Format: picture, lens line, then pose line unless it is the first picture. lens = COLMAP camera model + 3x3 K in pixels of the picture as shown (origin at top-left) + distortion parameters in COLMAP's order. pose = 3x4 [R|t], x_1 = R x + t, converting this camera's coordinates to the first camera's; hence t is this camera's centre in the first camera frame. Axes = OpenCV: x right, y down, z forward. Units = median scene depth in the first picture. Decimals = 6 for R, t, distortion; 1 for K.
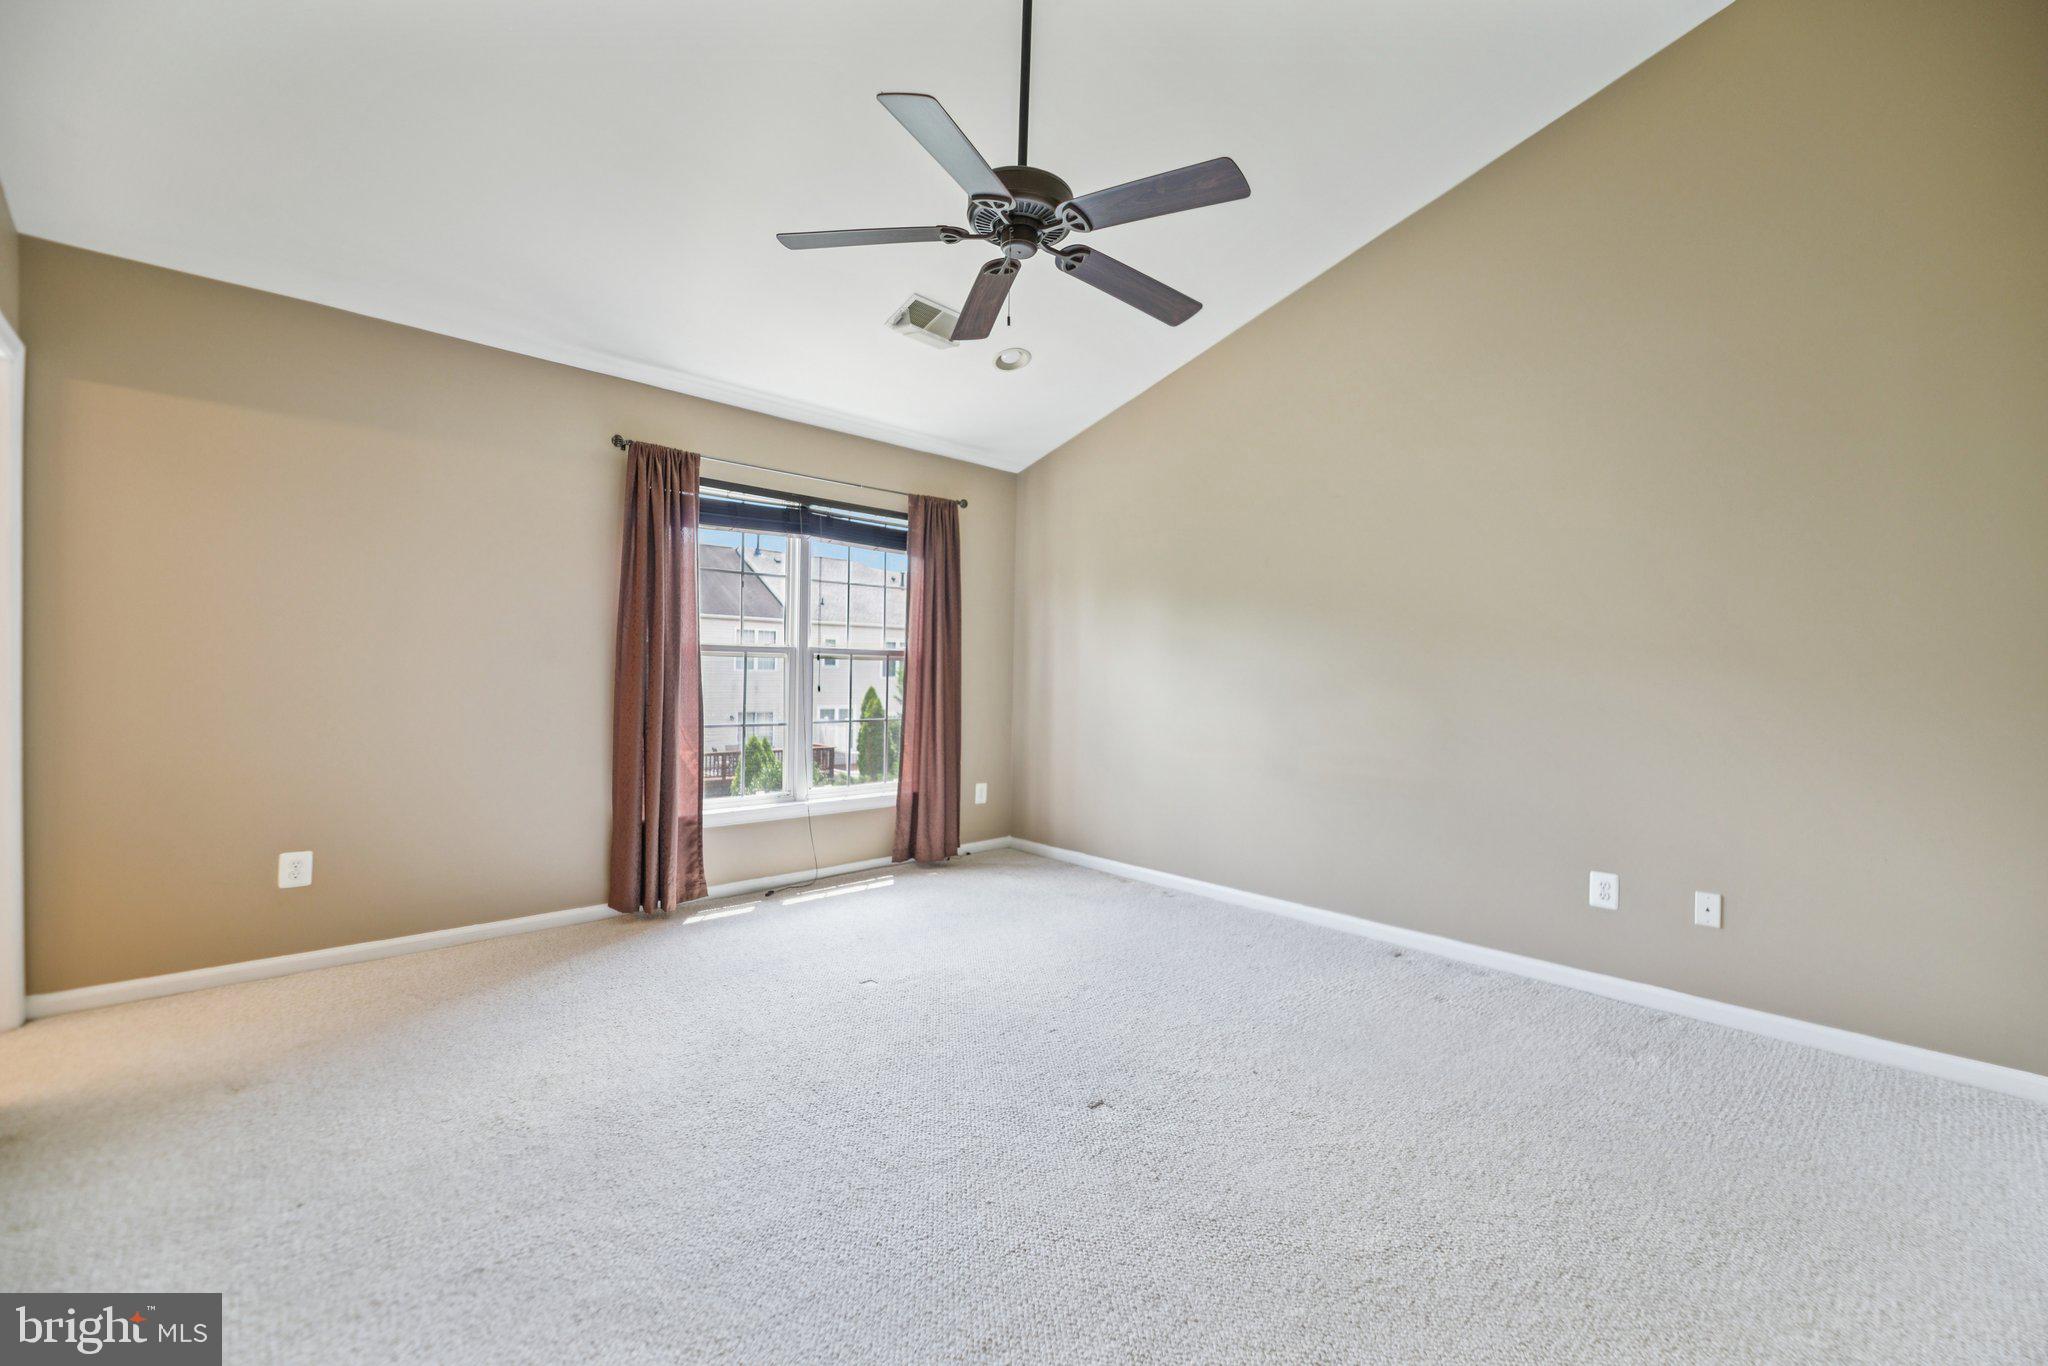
lens RADIAL K [[883.8, 0, 1031.6], [0, 883.8, 679.5], [0, 0, 1]] dist [-0.000741, -0.000445]
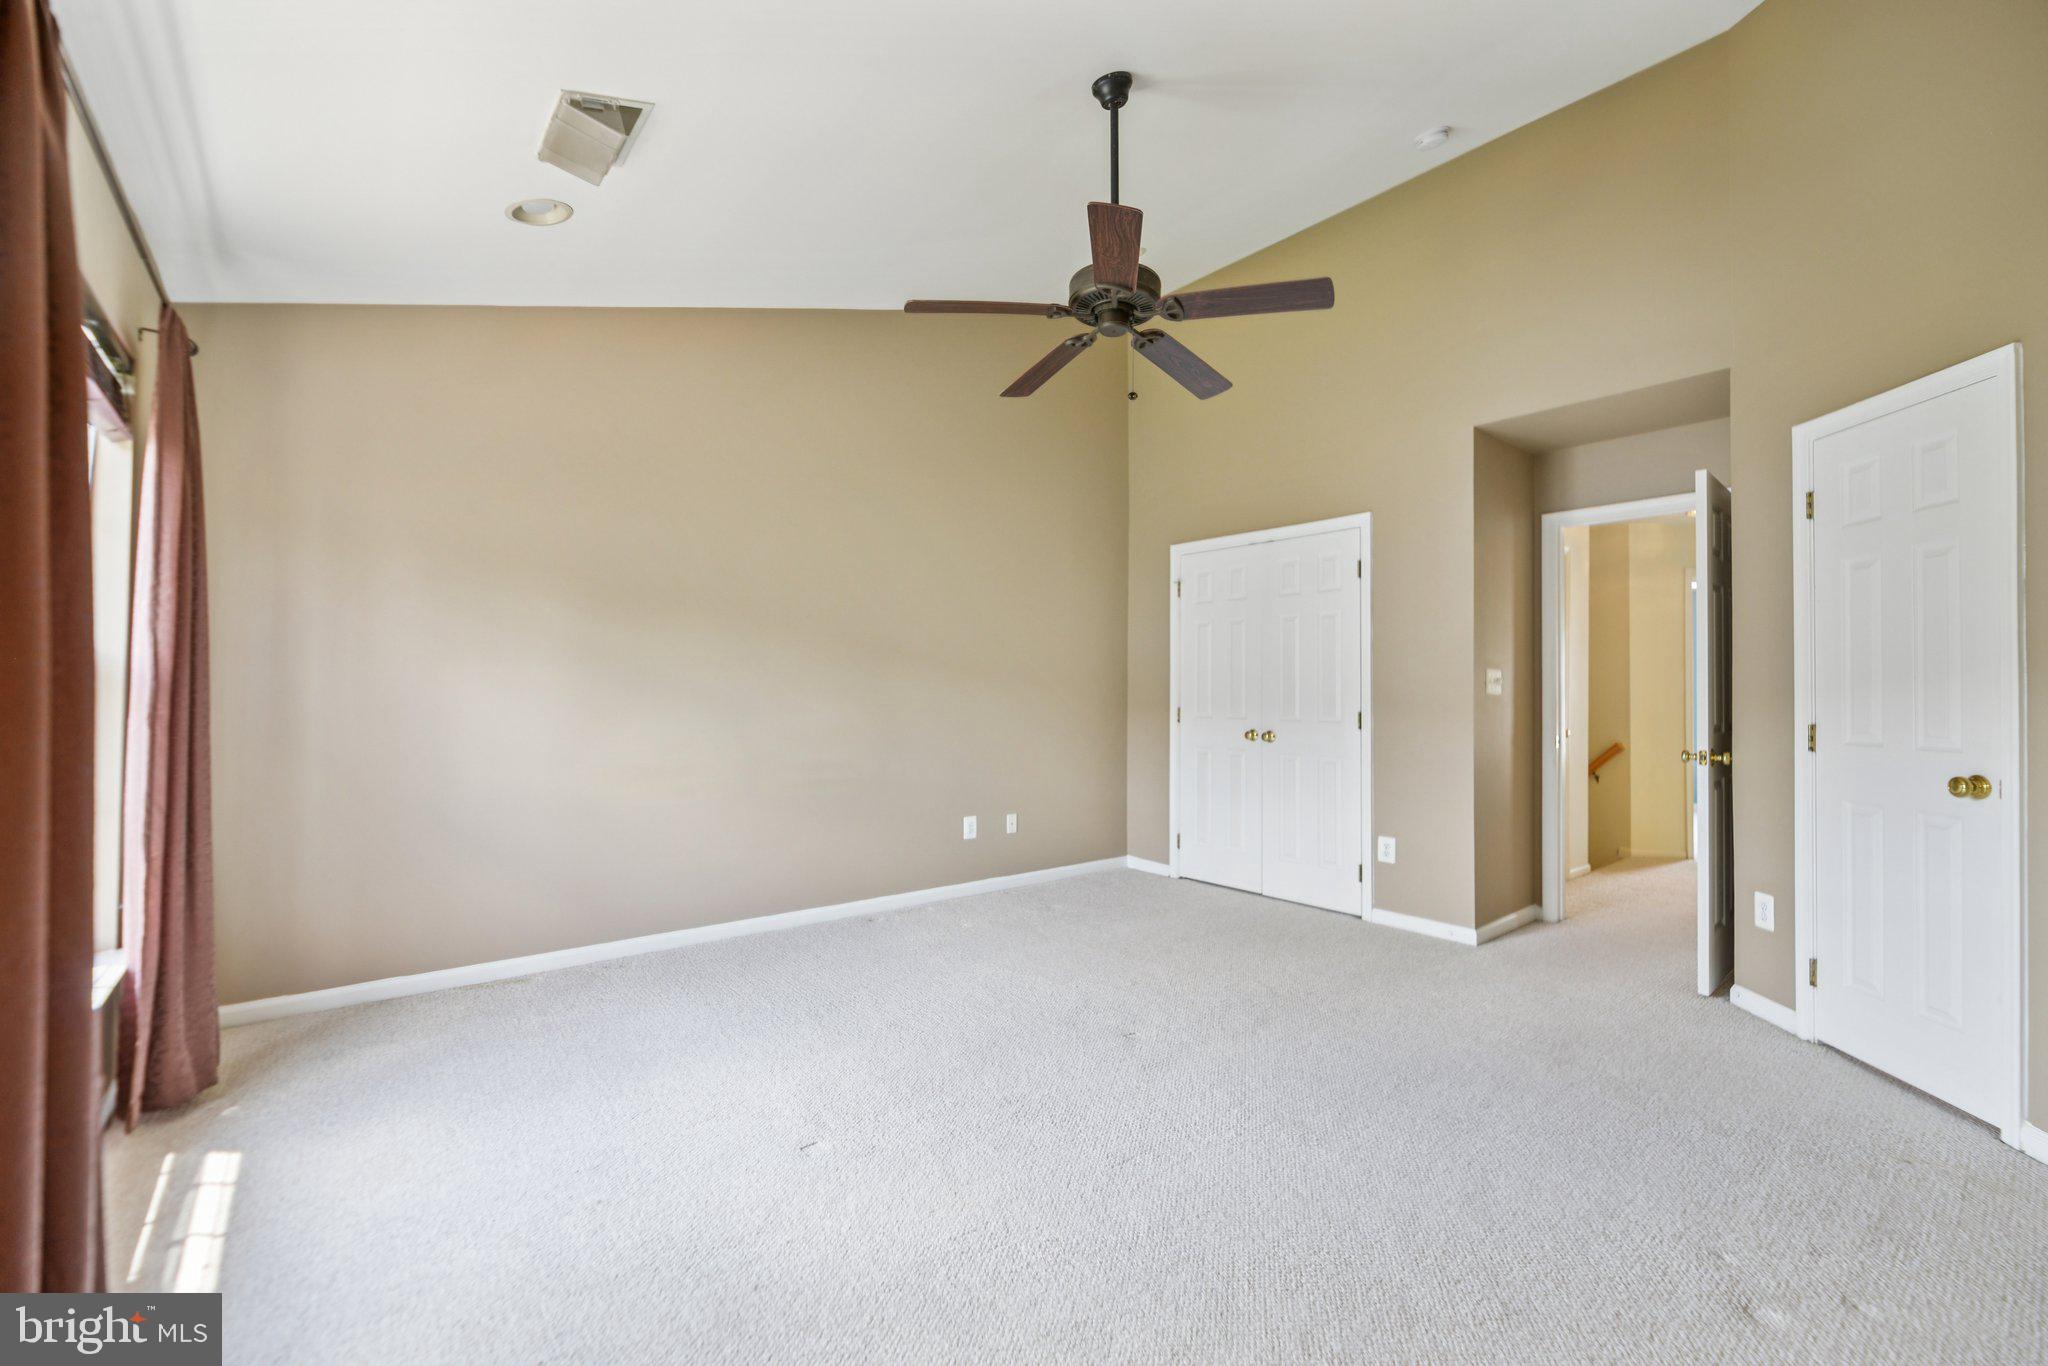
lens RADIAL K [[842.7, 0, 1042.9], [0, 842.7, 670.8], [0, 0, 1]] dist [-0.002734, -0.001010]
pose [[0.081406, 0.004838, 0.996669, -0.775068], [0.008449, 0.999949, -0.005544, -0.018832], [-0.996645, 0.008873, 0.081361, 0.761919]]
